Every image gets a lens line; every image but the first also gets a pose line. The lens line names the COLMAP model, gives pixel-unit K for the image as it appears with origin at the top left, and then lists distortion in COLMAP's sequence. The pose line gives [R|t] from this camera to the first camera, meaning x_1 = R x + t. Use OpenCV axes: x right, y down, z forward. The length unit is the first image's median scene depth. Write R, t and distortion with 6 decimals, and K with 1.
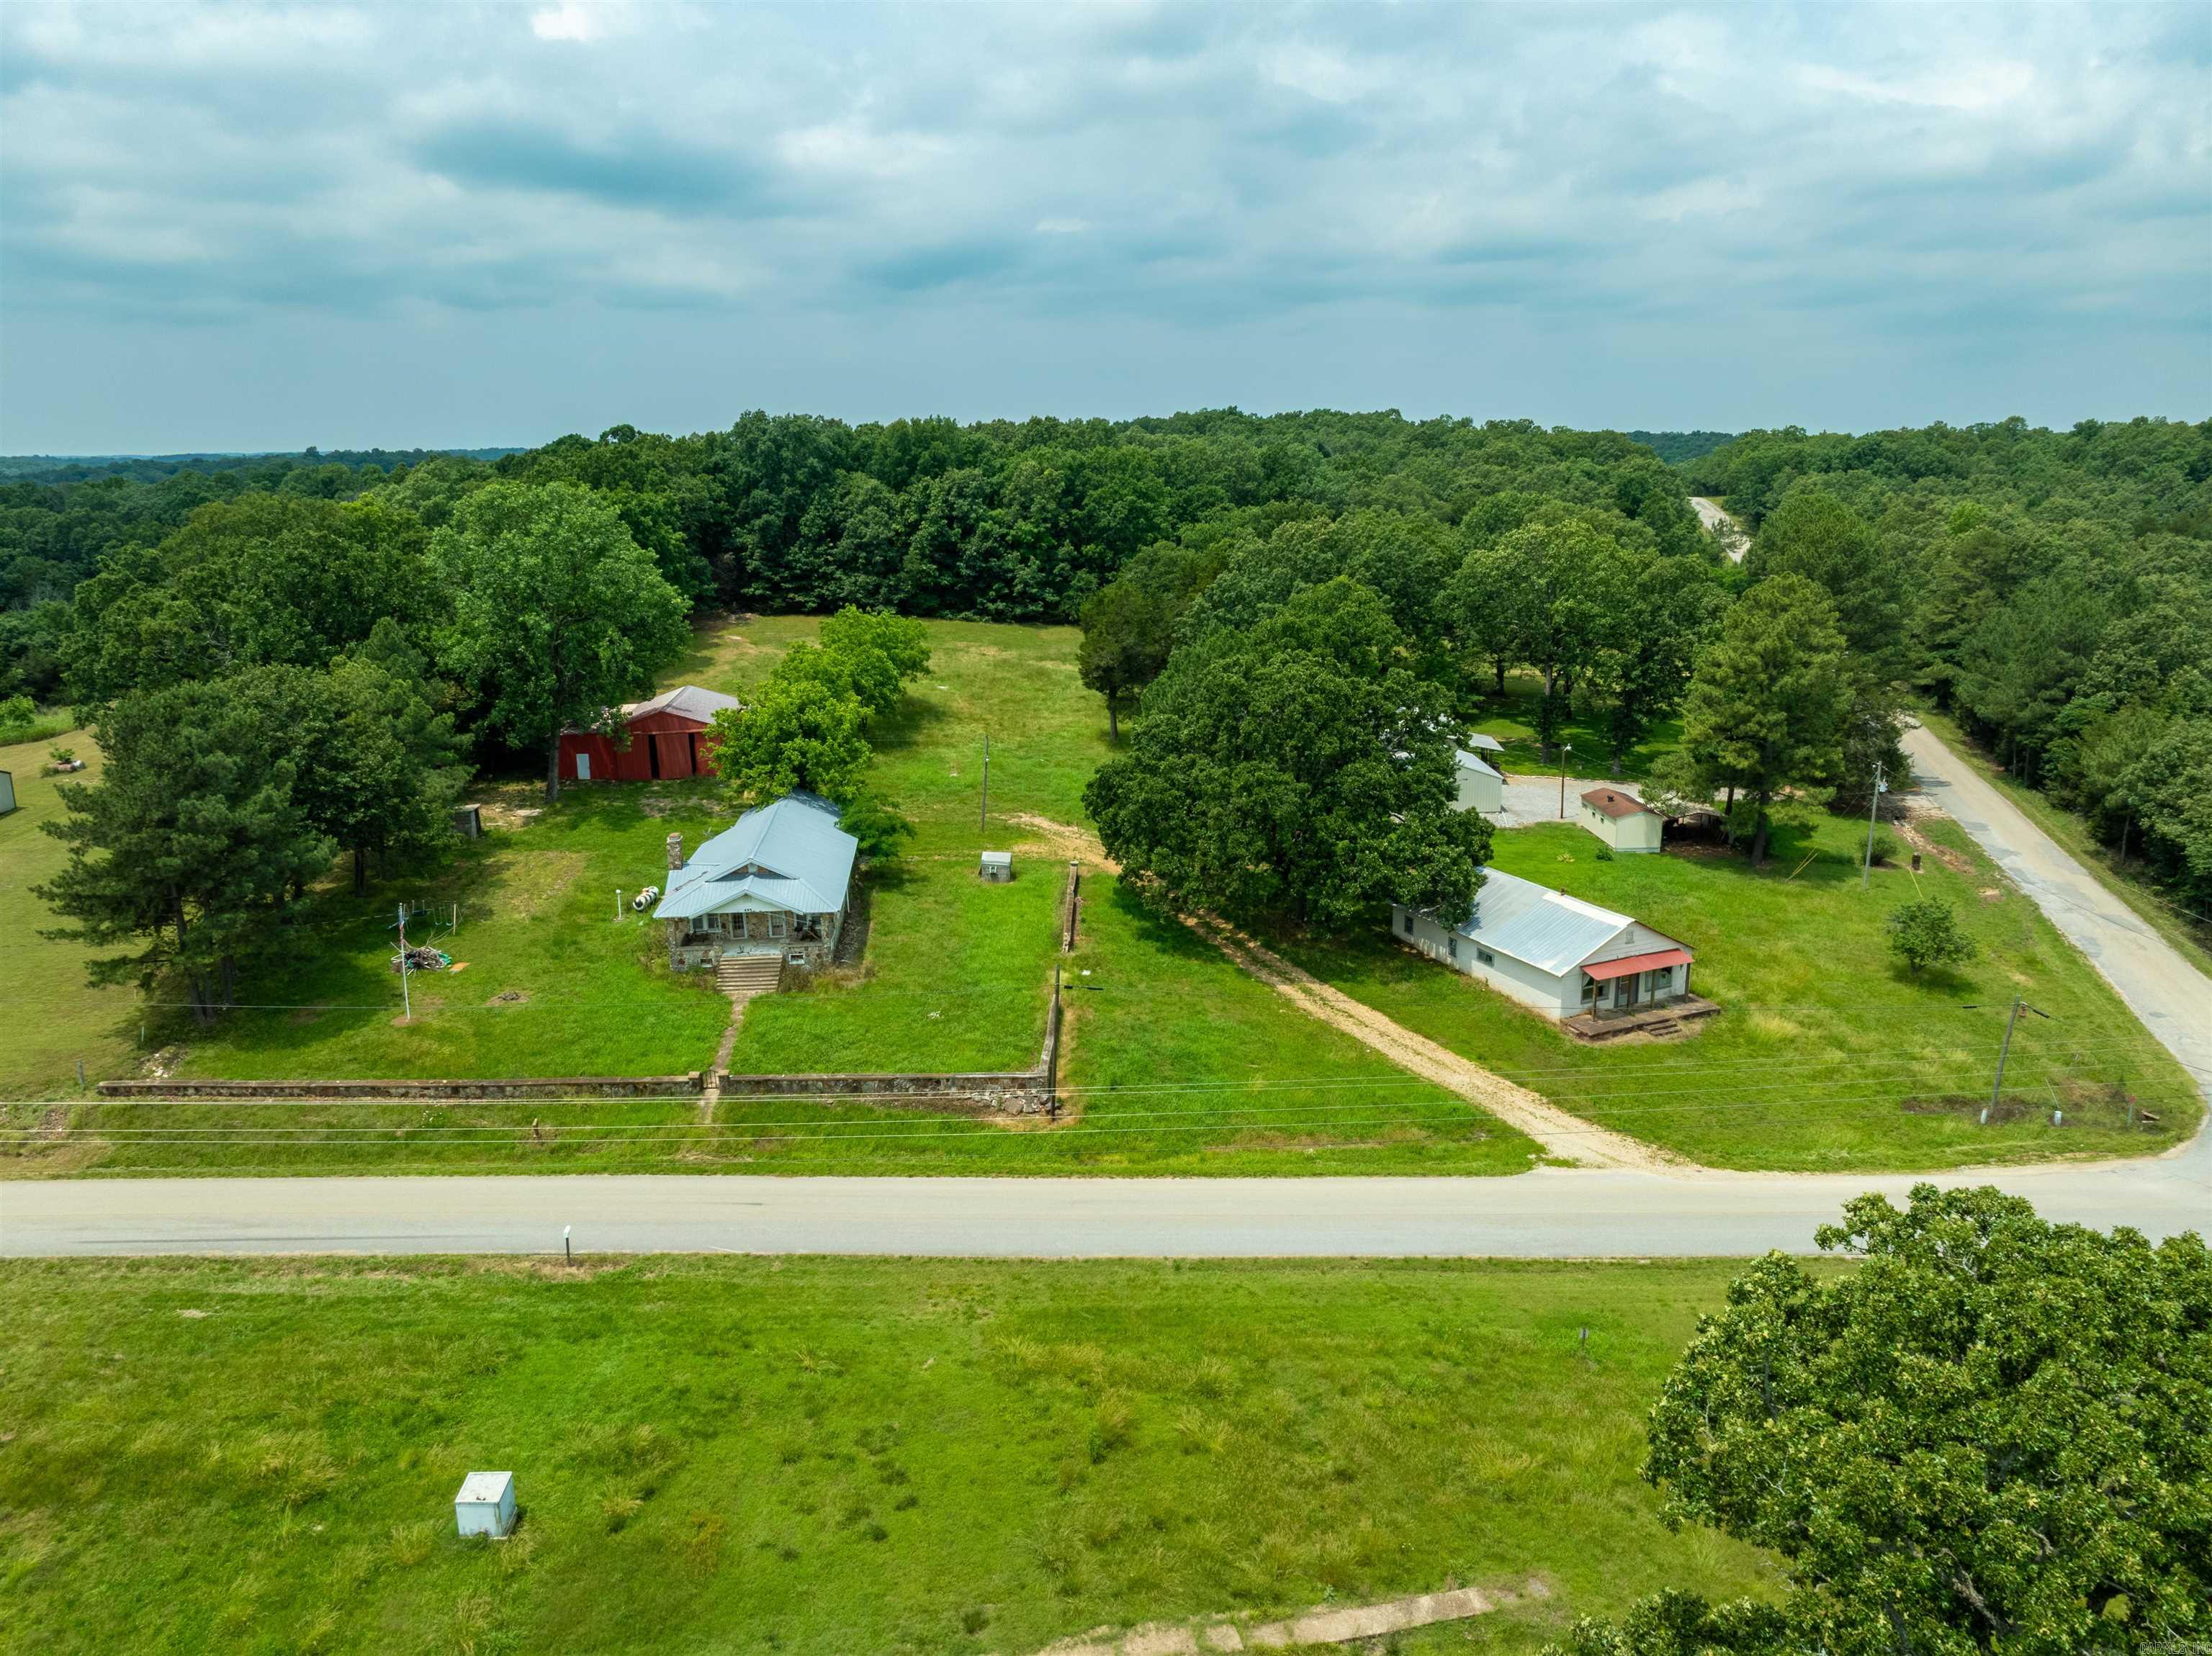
lens RADIAL K [[1565.3, 0, 1096.4], [0, 1565.3, 835.5], [0, 0, 1]] dist [-0.035200, 0.020666]
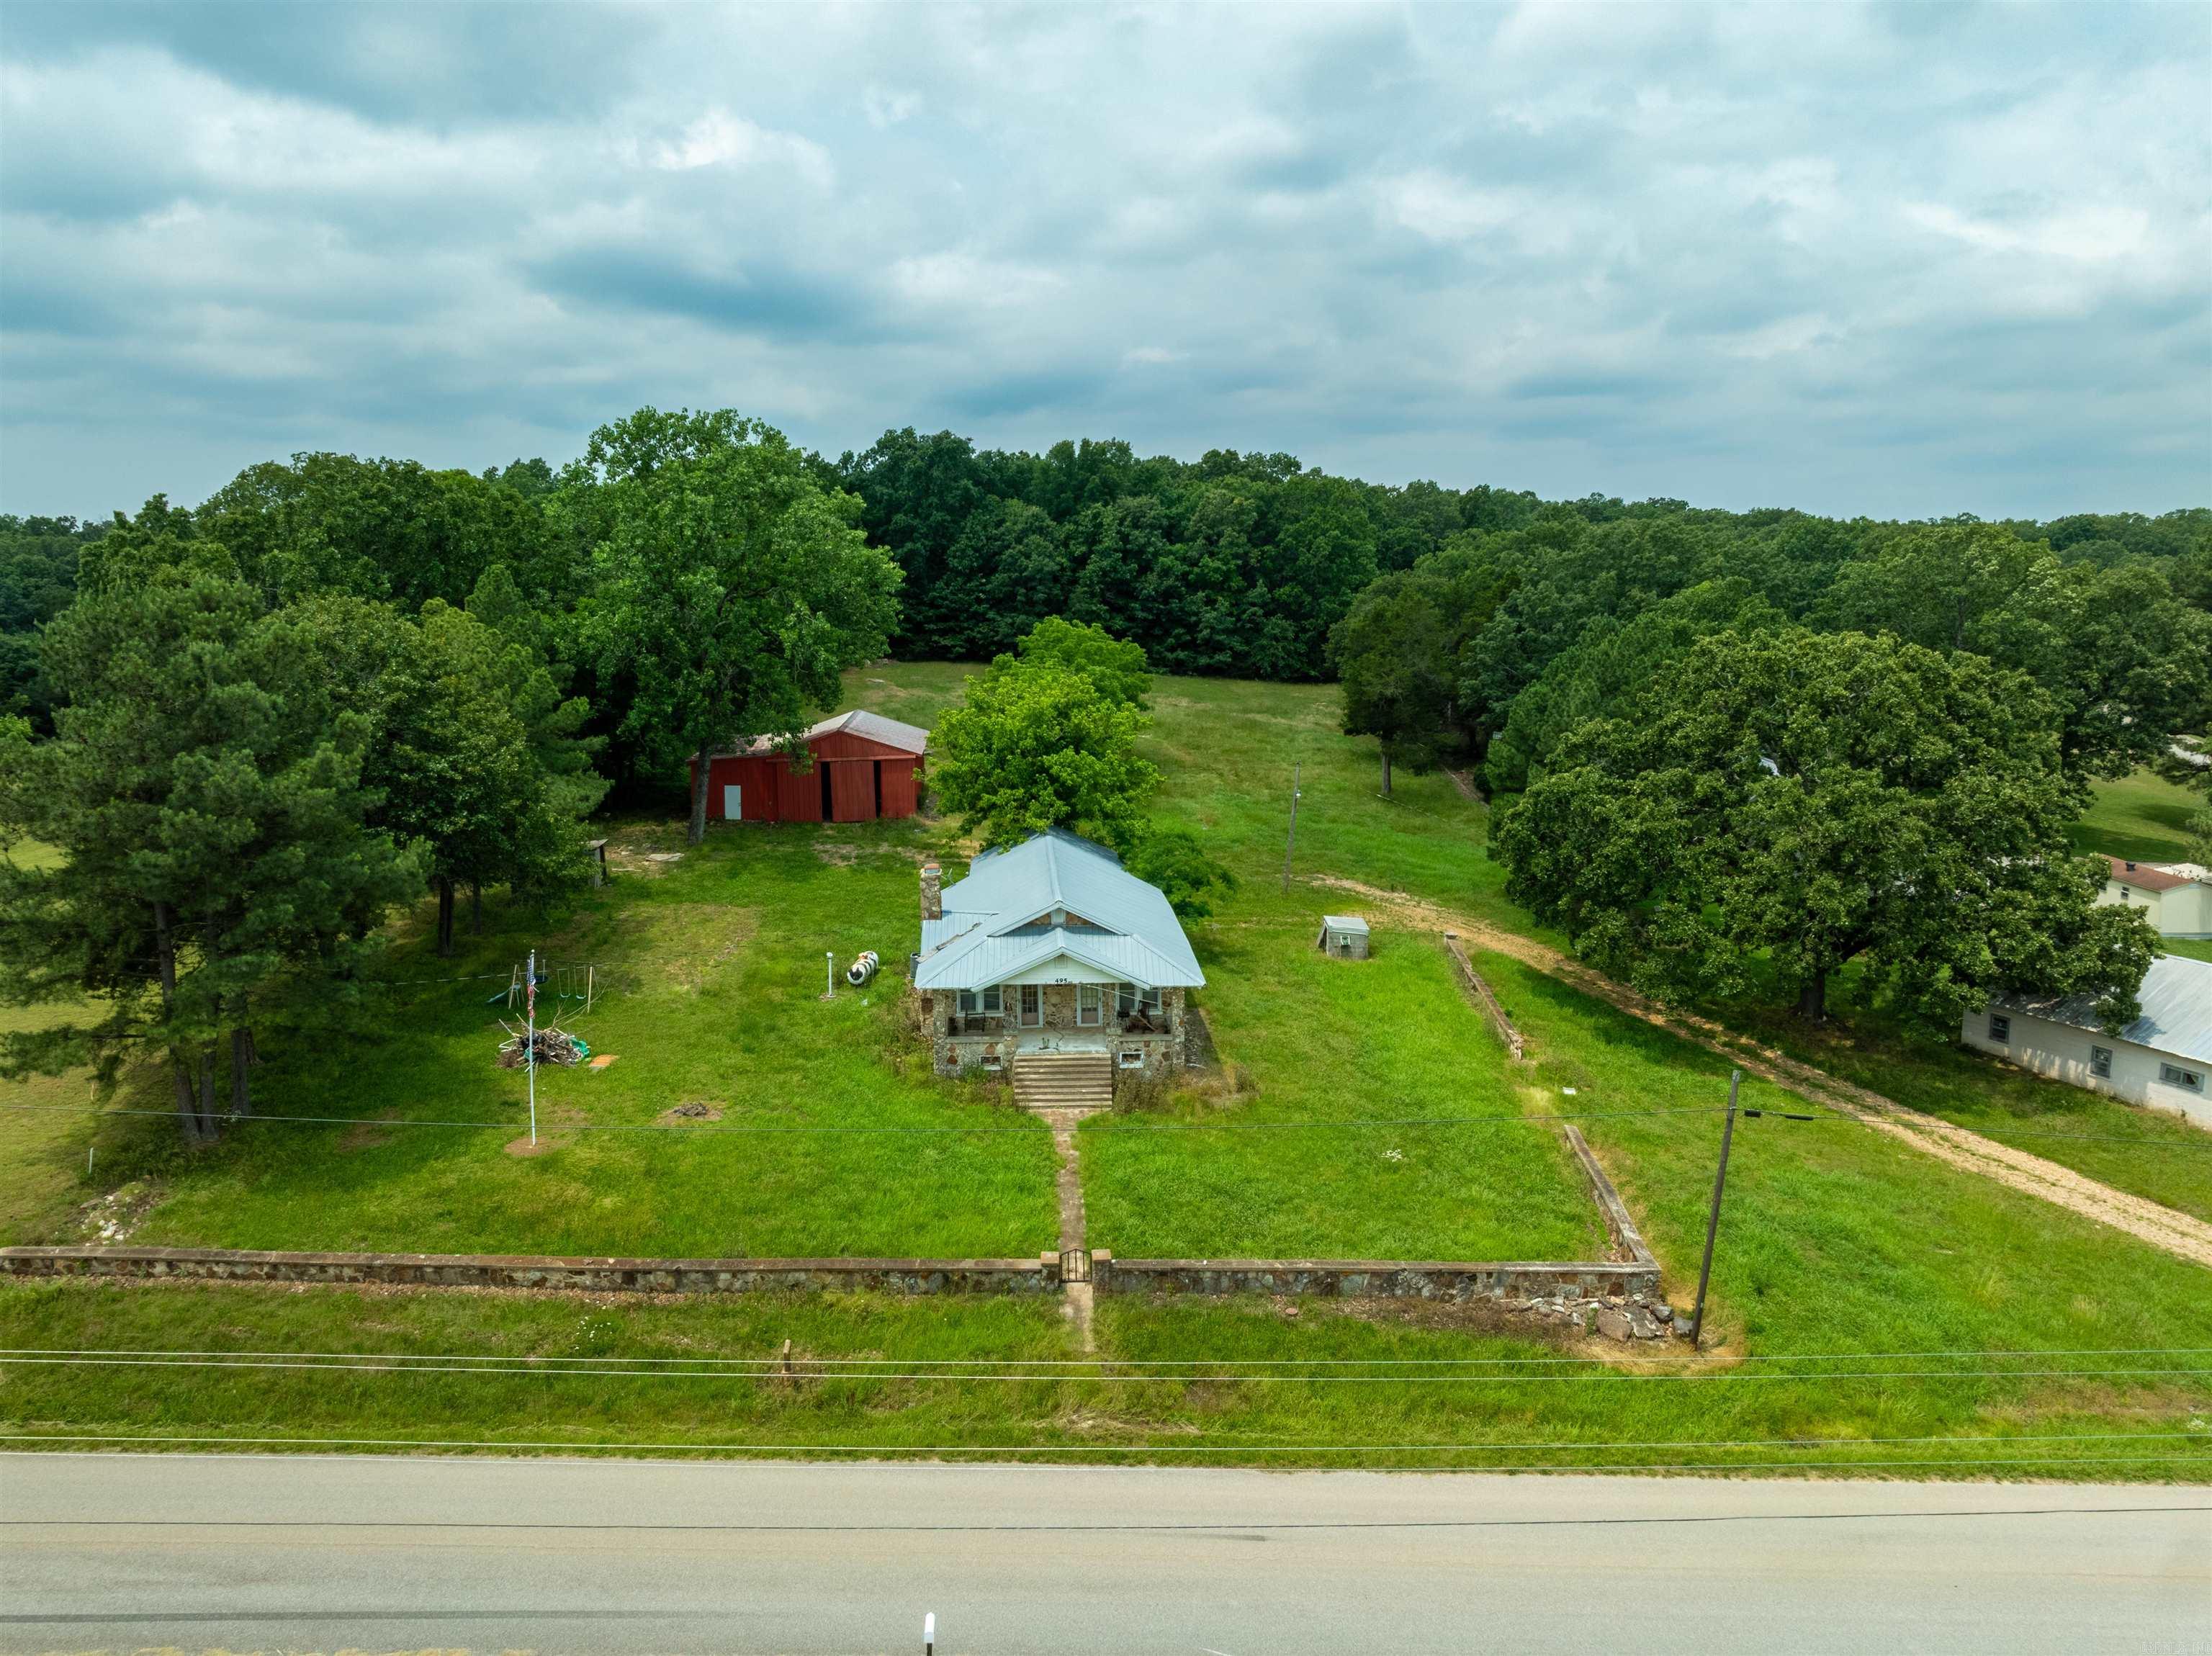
lens RADIAL K [[1565.3, 0, 1097.9], [0, 1565.3, 830.1], [0, 0, 1]] dist [-0.035200, 0.020666]
pose [[0.999651, 0.018411, -0.018940, -0.169044], [-0.019881, 0.996544, -0.080648, 0.032281], [0.017389, 0.080996, 0.996563, 0.309323]]
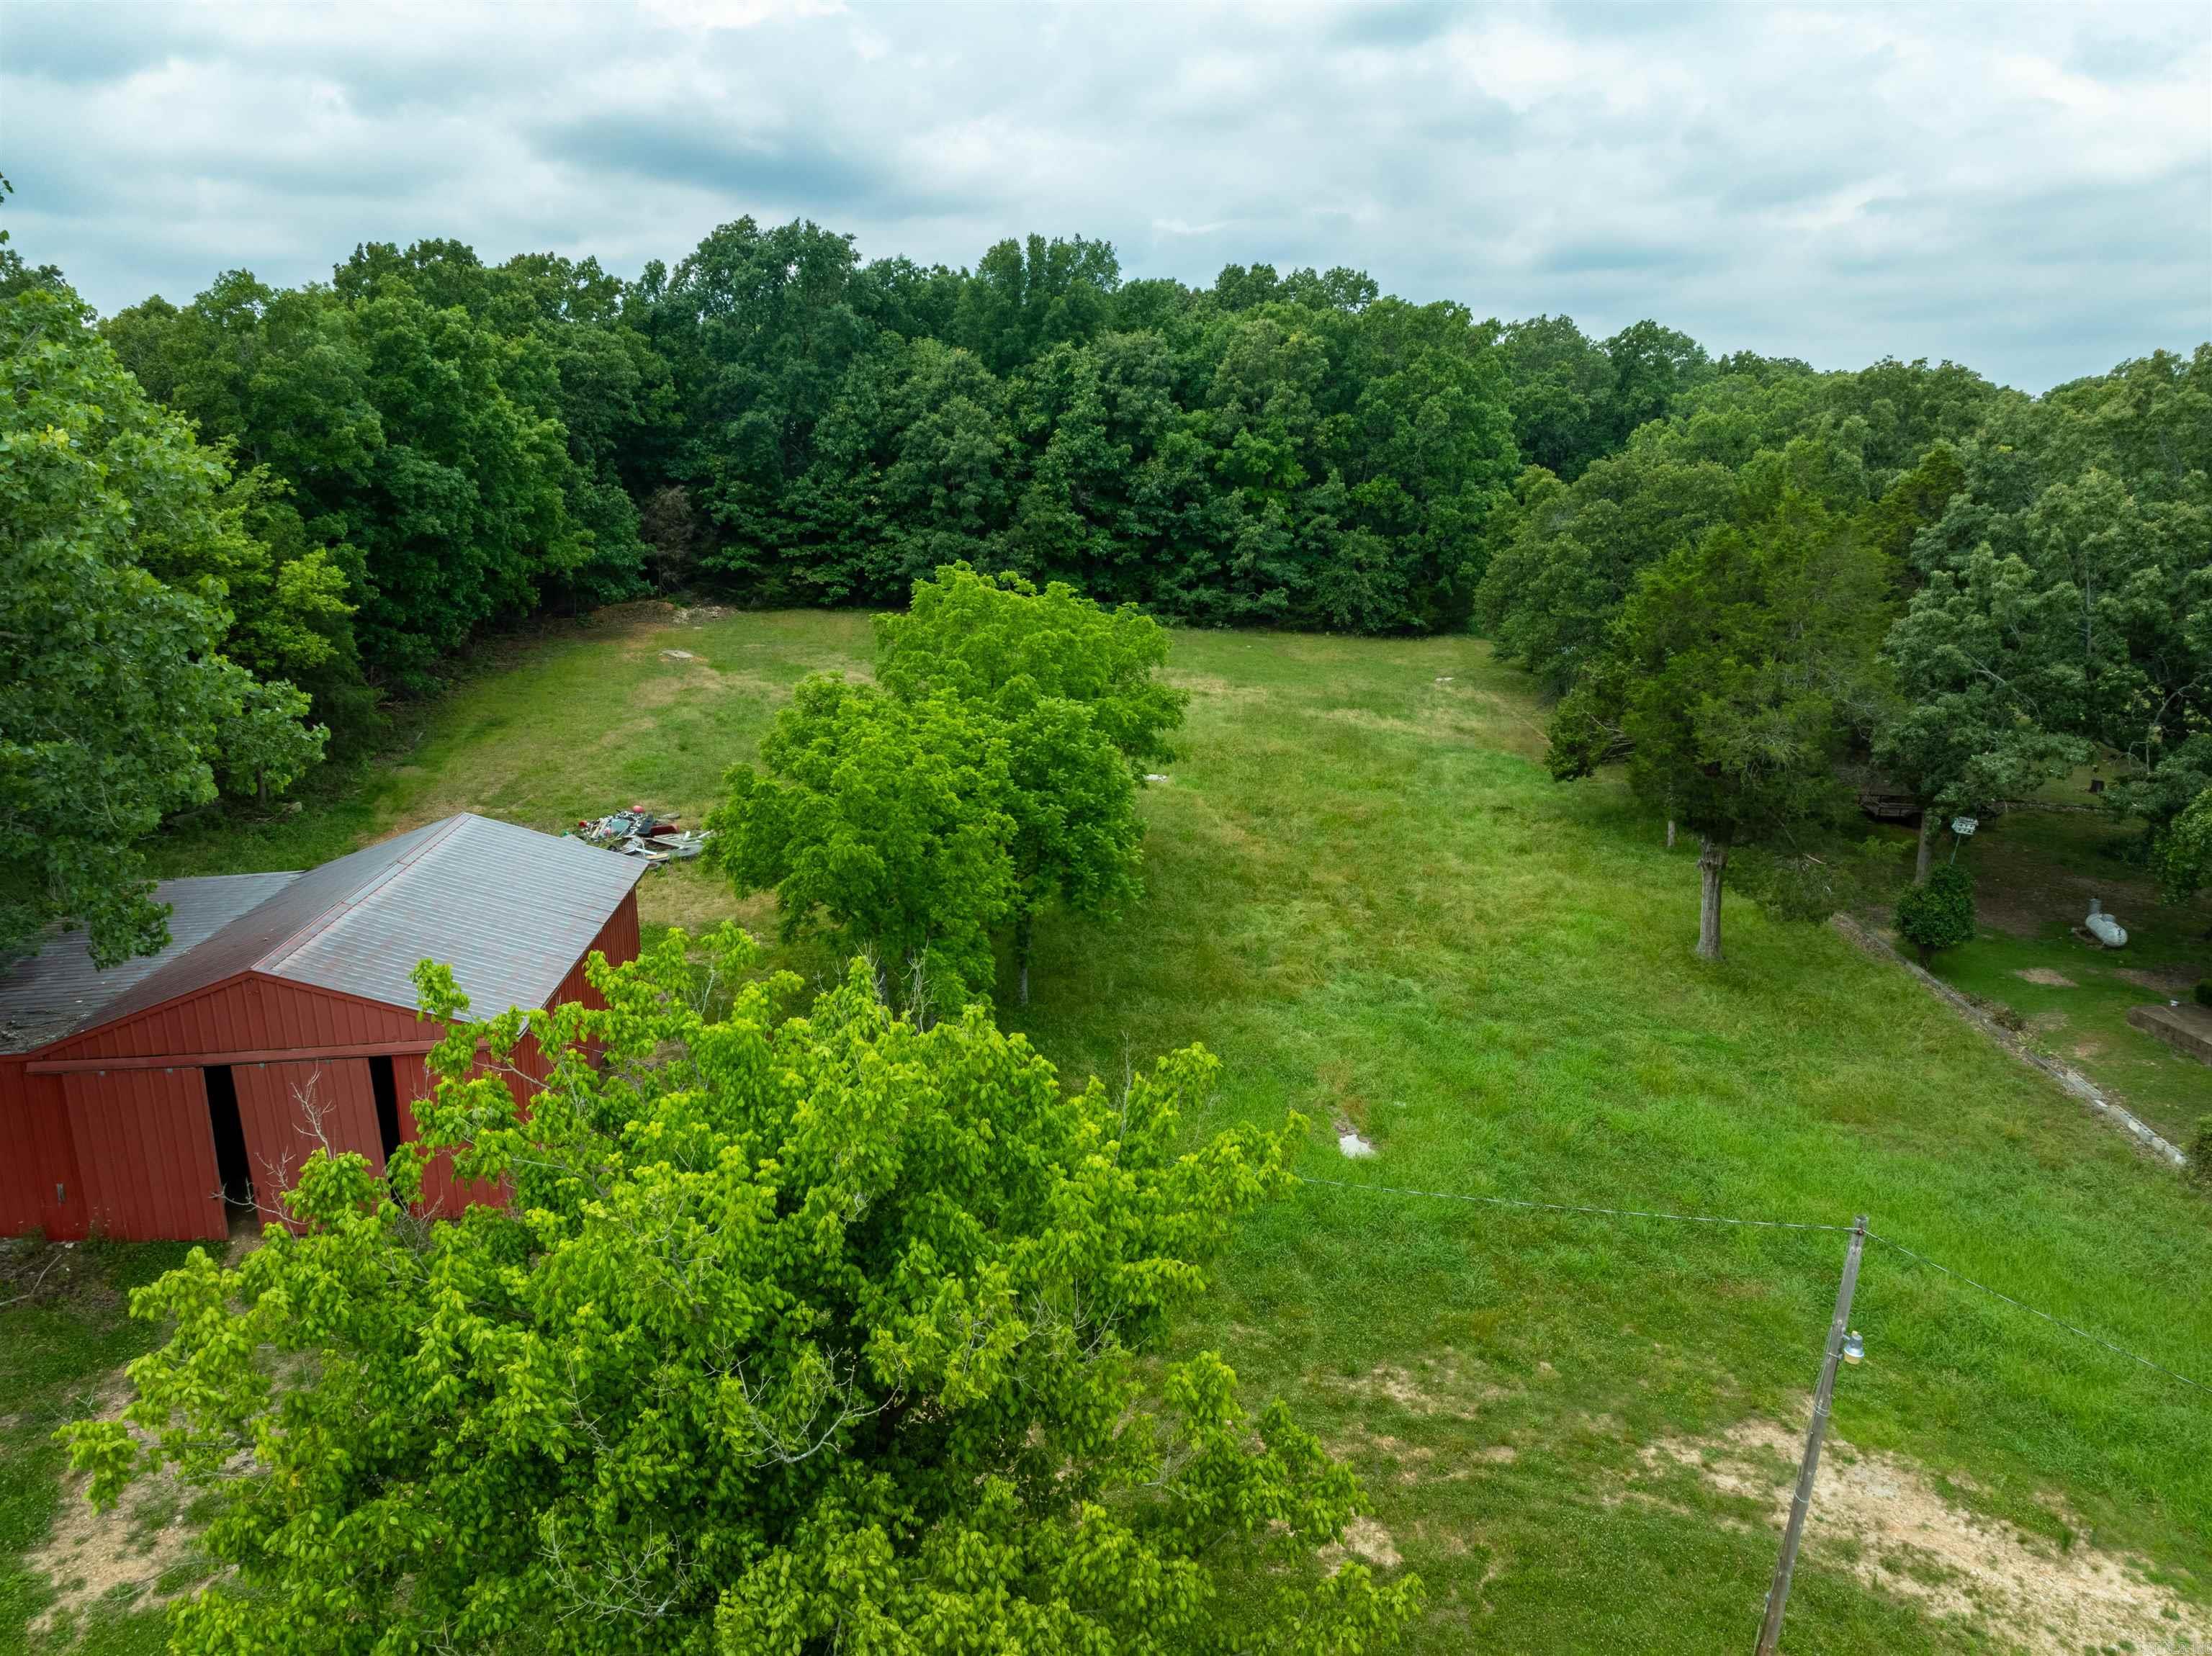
lens RADIAL K [[1565.3, 0, 1099.5], [0, 1565.3, 832.8], [0, 0, 1]] dist [-0.035200, 0.020666]
pose [[0.999969, 0.007630, -0.001940, -0.179986], [-0.007646, 0.999933, -0.008638, -0.121764], [0.001874, 0.008652, 0.999961, 0.925489]]
